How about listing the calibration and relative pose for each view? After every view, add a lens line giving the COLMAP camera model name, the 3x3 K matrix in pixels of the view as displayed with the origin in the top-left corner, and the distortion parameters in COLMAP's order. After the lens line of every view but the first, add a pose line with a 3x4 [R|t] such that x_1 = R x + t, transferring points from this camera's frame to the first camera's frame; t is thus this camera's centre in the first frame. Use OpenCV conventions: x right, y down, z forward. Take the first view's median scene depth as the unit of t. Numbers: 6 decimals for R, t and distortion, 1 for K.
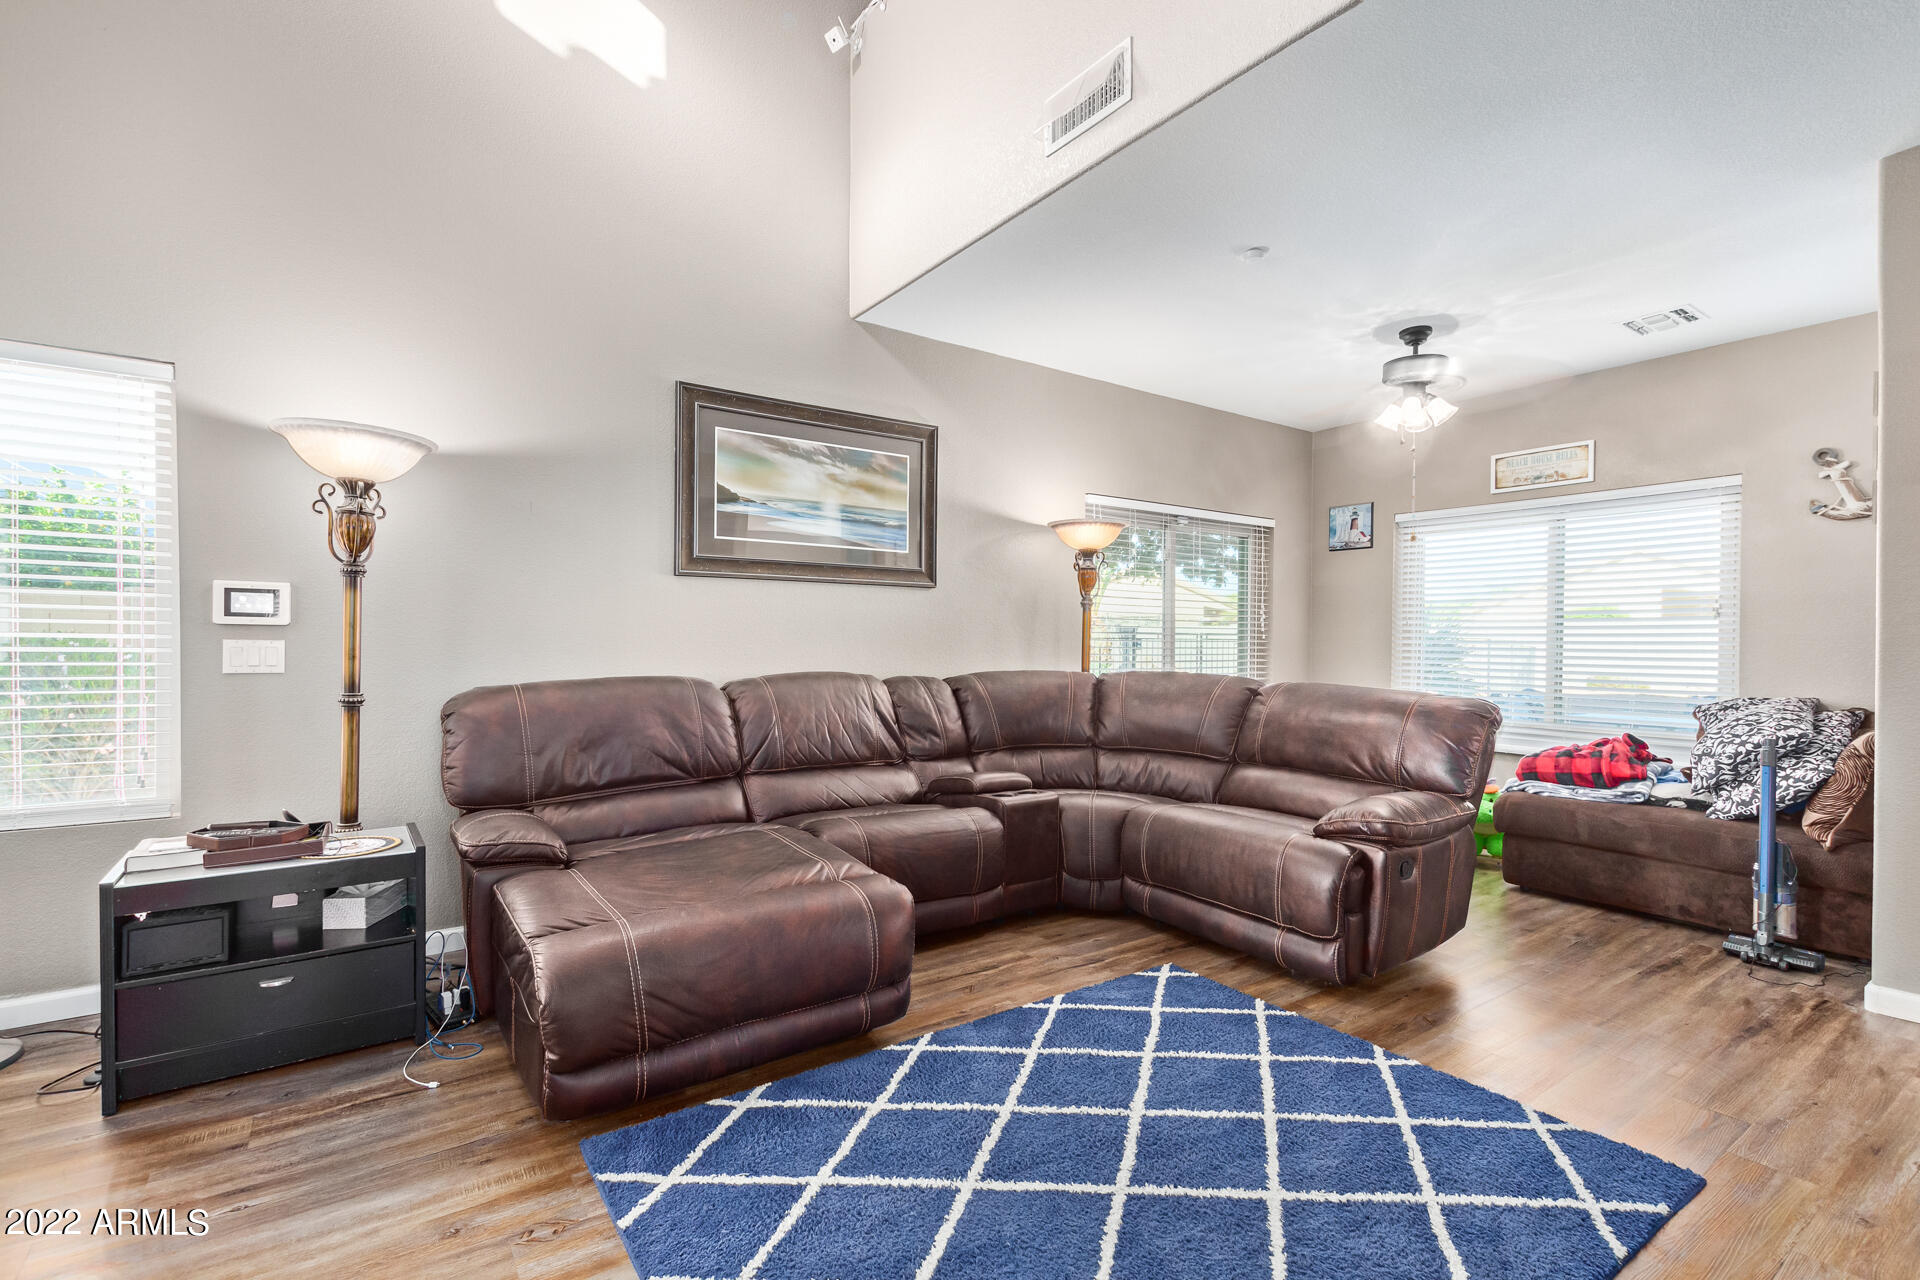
lens RADIAL K [[890.7, 0, 955.0], [0, 890.7, 646.2], [0, 0, 1]] dist [0.005649, -0.003917]
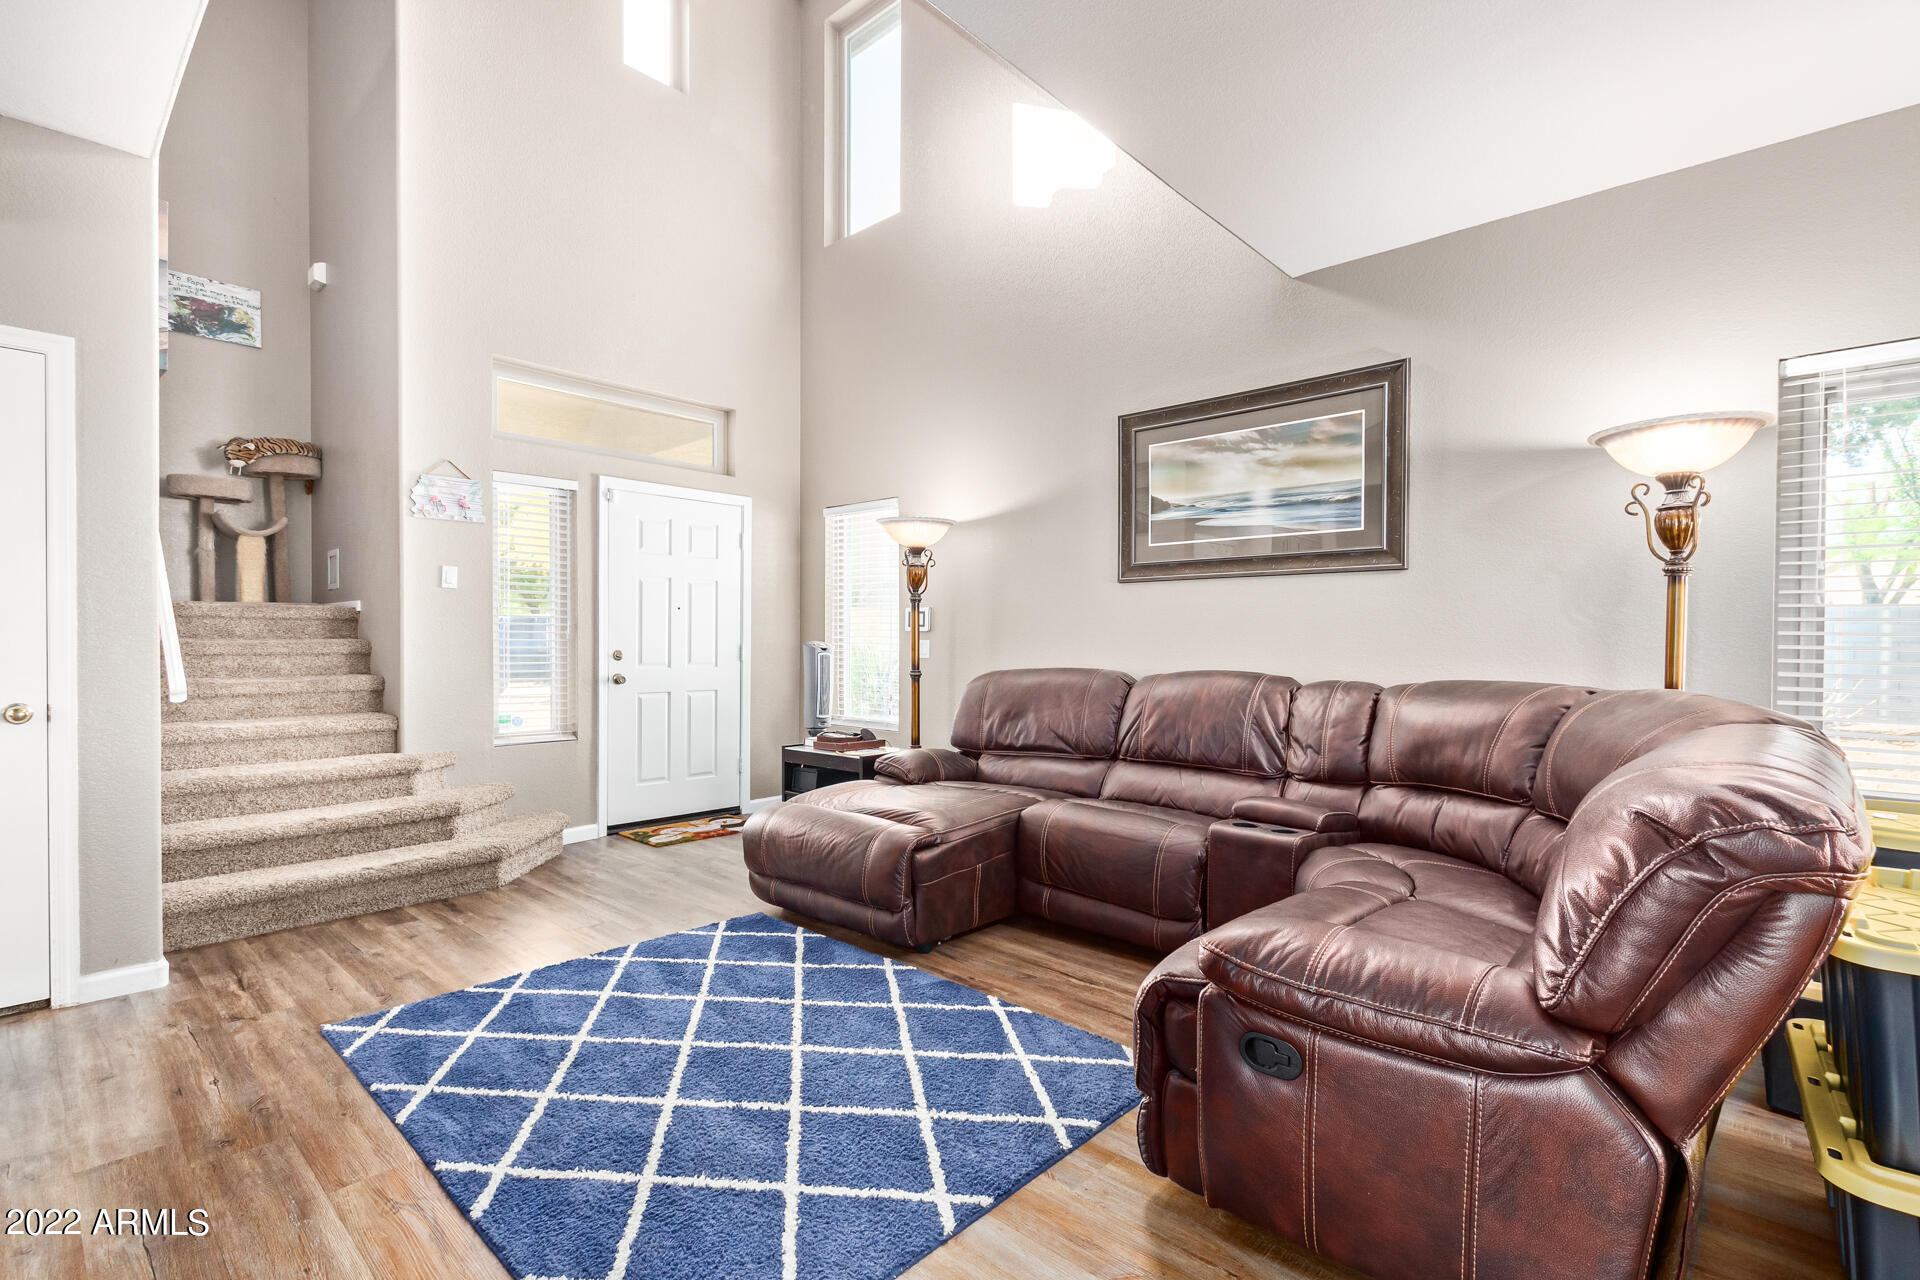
lens RADIAL K [[890.7, 0, 948.1], [0, 890.7, 642.6], [0, 0, 1]] dist [0.005649, -0.003917]
pose [[0.192485, -0.002879, -0.981296, 0.765154], [-0.007140, 0.999965, -0.004334, 0.004656], [0.981274, 0.007841, 0.192458, 0.543258]]
